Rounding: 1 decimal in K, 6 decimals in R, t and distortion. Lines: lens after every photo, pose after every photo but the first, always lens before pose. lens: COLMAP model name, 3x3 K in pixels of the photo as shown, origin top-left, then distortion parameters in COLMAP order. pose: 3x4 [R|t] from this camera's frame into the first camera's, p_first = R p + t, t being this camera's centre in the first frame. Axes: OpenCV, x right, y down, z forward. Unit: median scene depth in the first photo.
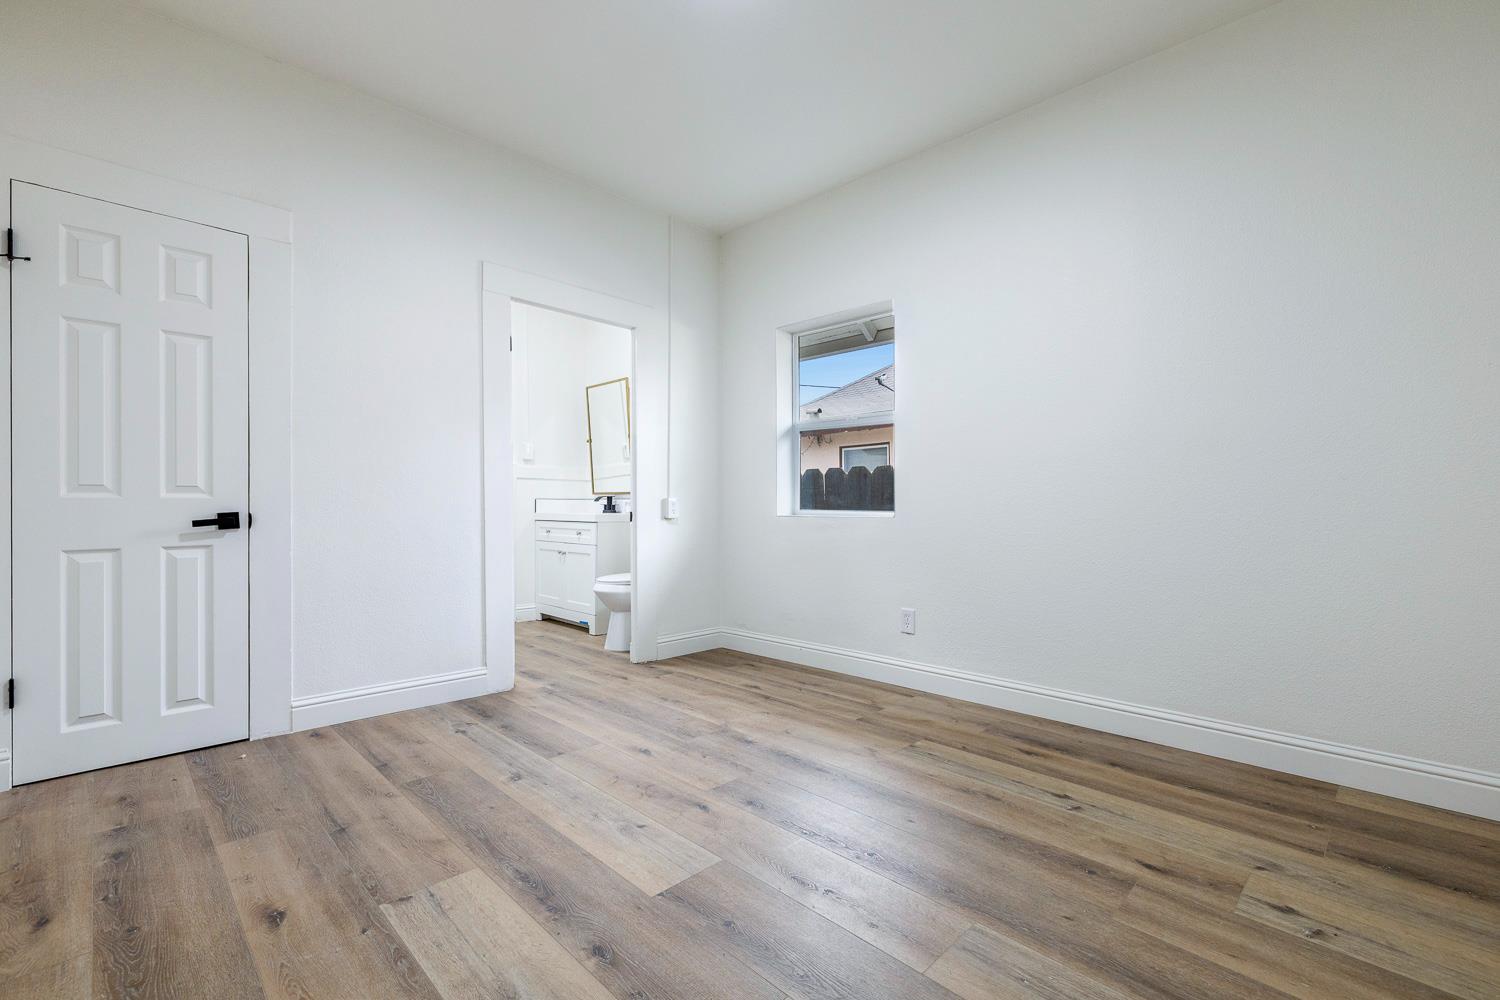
lens RADIAL K [[643.1, 0, 751.6], [0, 643.1, 503.6], [0, 0, 1]] dist [-0.000899, -0.000323]
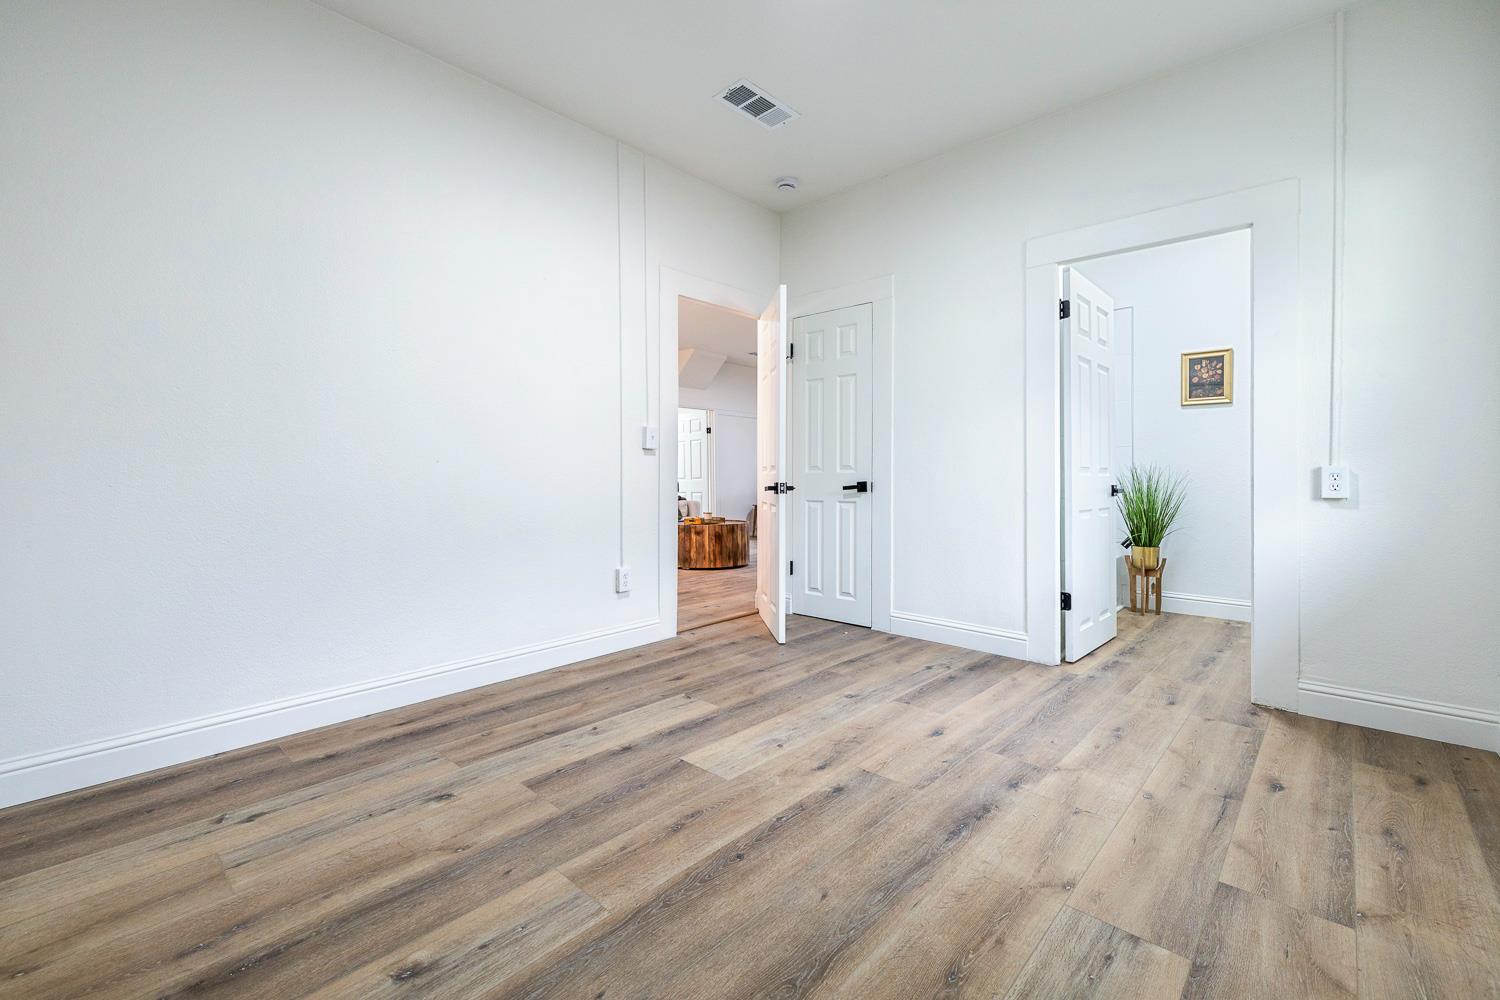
lens RADIAL K [[643.1, 0, 773.1], [0, 643.1, 477.4], [0, 0, 1]] dist [-0.000899, -0.000323]
pose [[0.057312, 0.001156, -0.998356, 0.742992], [0.003228, 0.999994, 0.001343, 0.000972], [0.998351, -0.003300, 0.057307, 0.669880]]
